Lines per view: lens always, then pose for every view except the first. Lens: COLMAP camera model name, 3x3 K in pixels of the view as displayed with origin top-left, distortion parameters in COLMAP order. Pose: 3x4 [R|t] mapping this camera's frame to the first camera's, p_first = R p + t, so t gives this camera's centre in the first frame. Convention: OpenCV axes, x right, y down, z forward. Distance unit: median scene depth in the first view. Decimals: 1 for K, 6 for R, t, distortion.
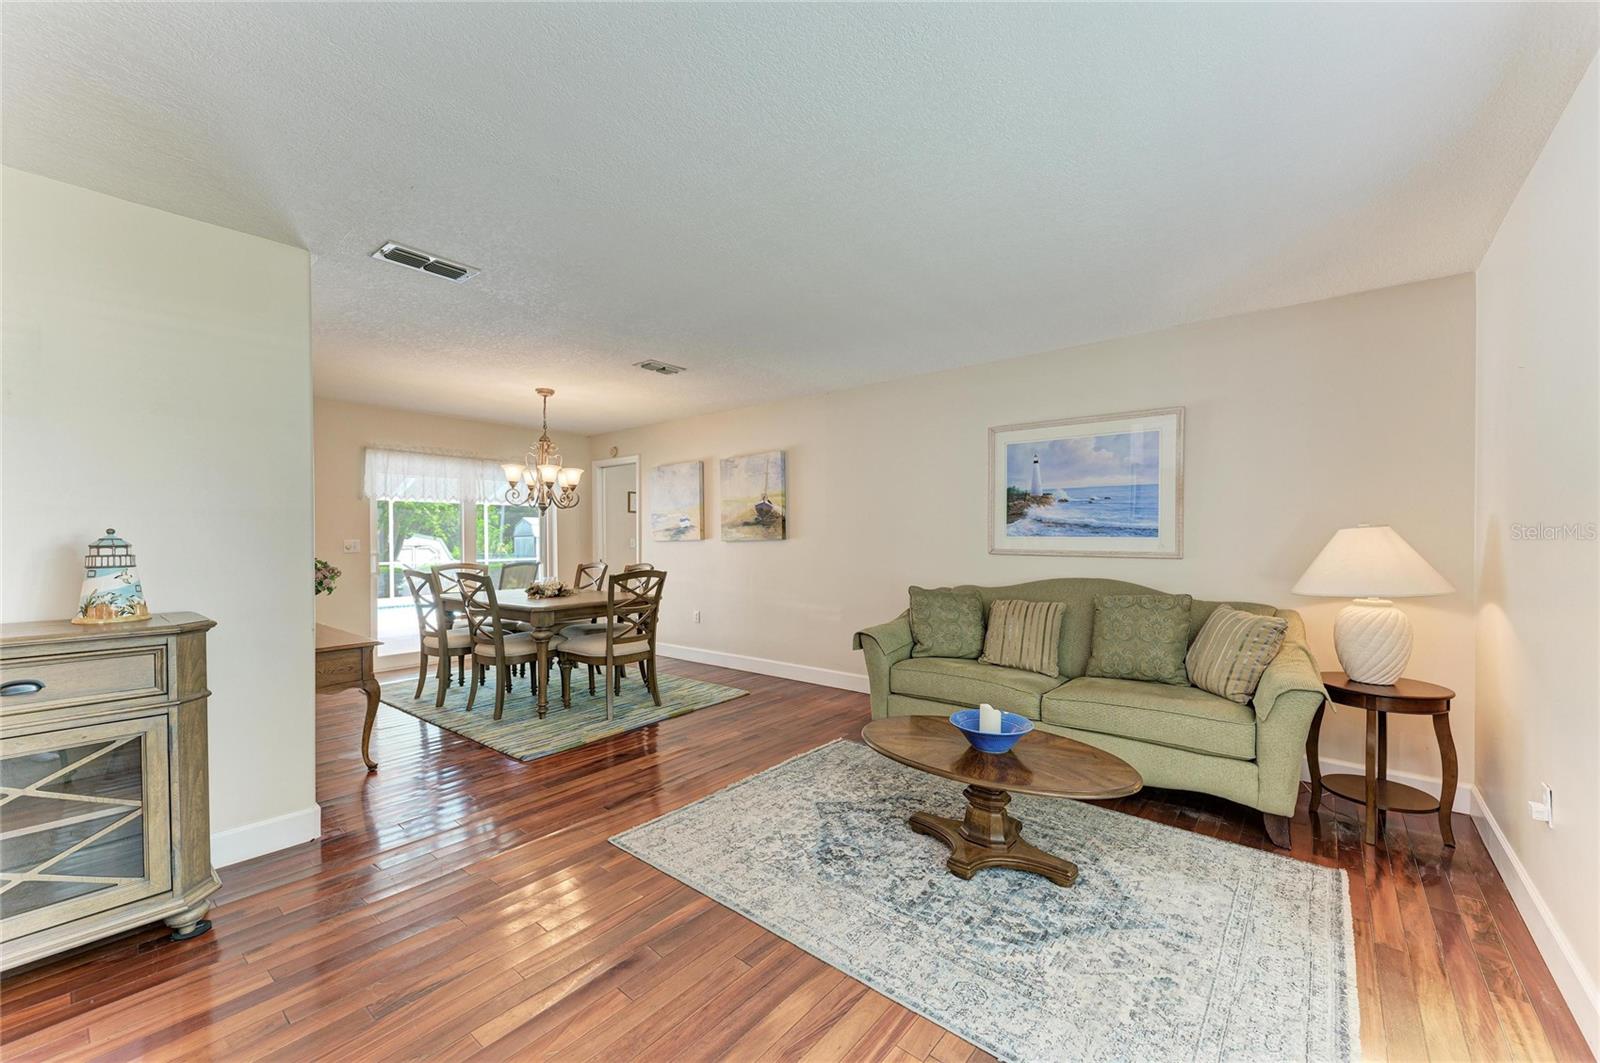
lens RADIAL K [[640.3, 0, 800.0], [0, 640.3, 531.5], [0, 0, 1]] dist [0.013506, -0.003464]
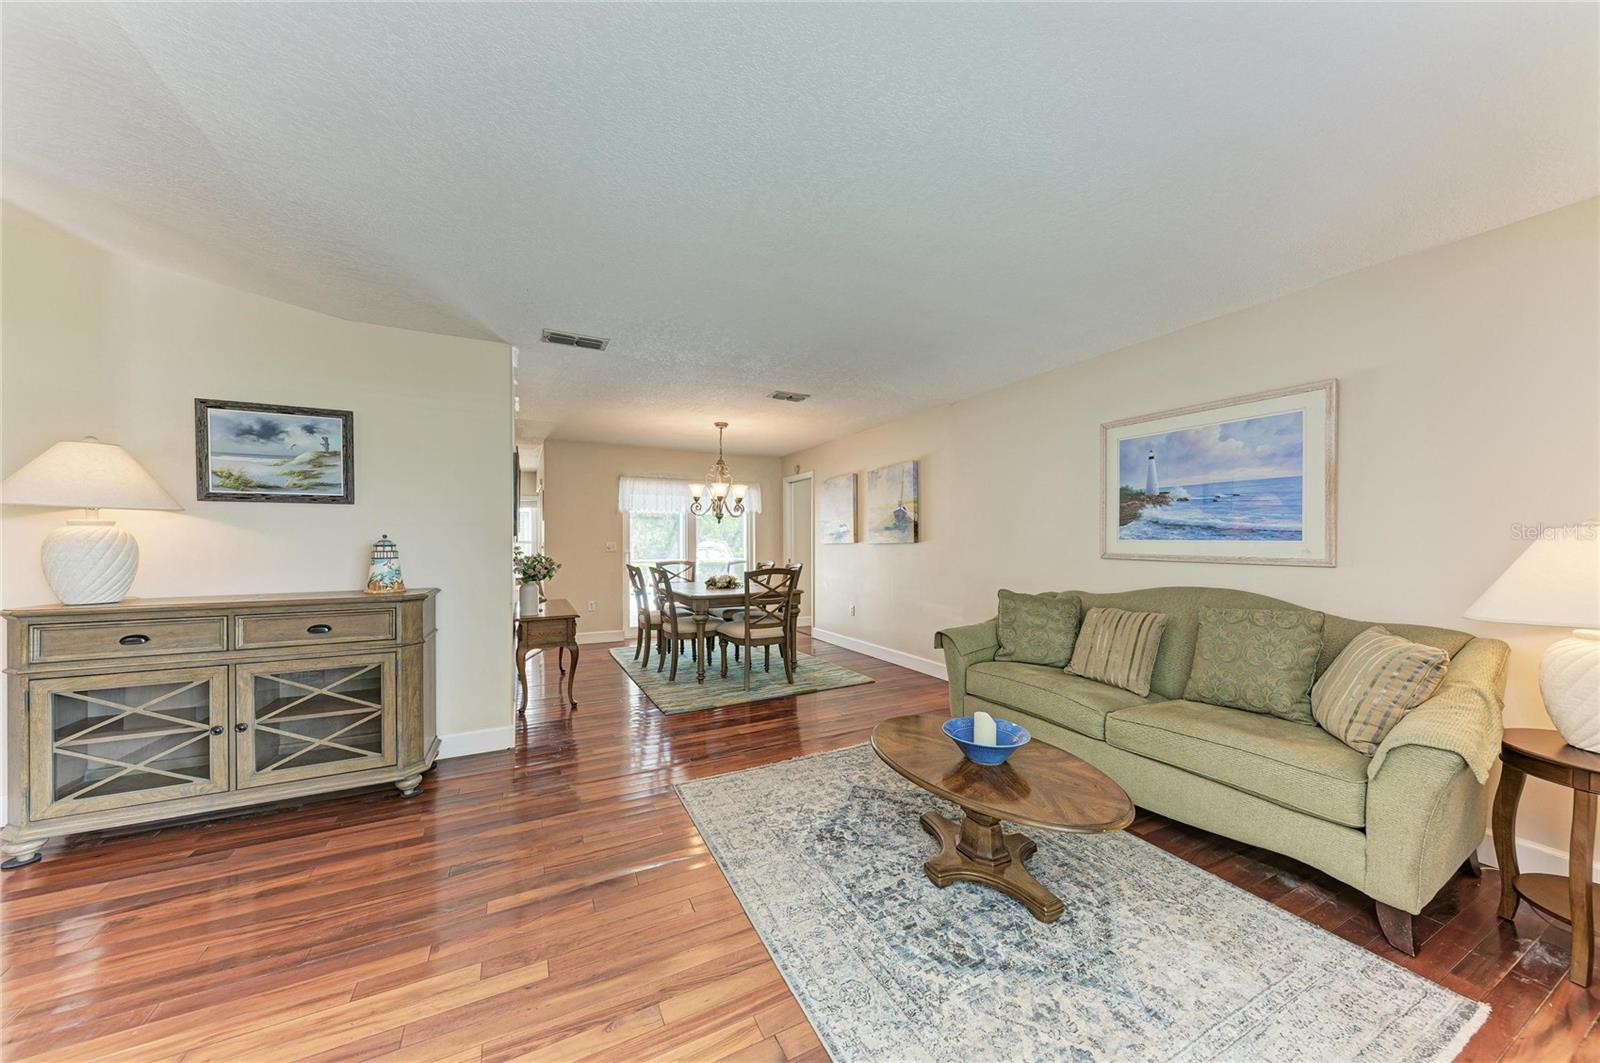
lens RADIAL K [[562.8, 0, 800.6], [0, 562.8, 533.7], [0, 0, 1]] dist [0.016415, -0.005318]
pose [[0.914509, -0.004190, -0.404543, 0.303973], [0.002691, 0.999987, -0.004275, 0.001329], [0.404556, 0.002821, 0.914509, 0.085418]]
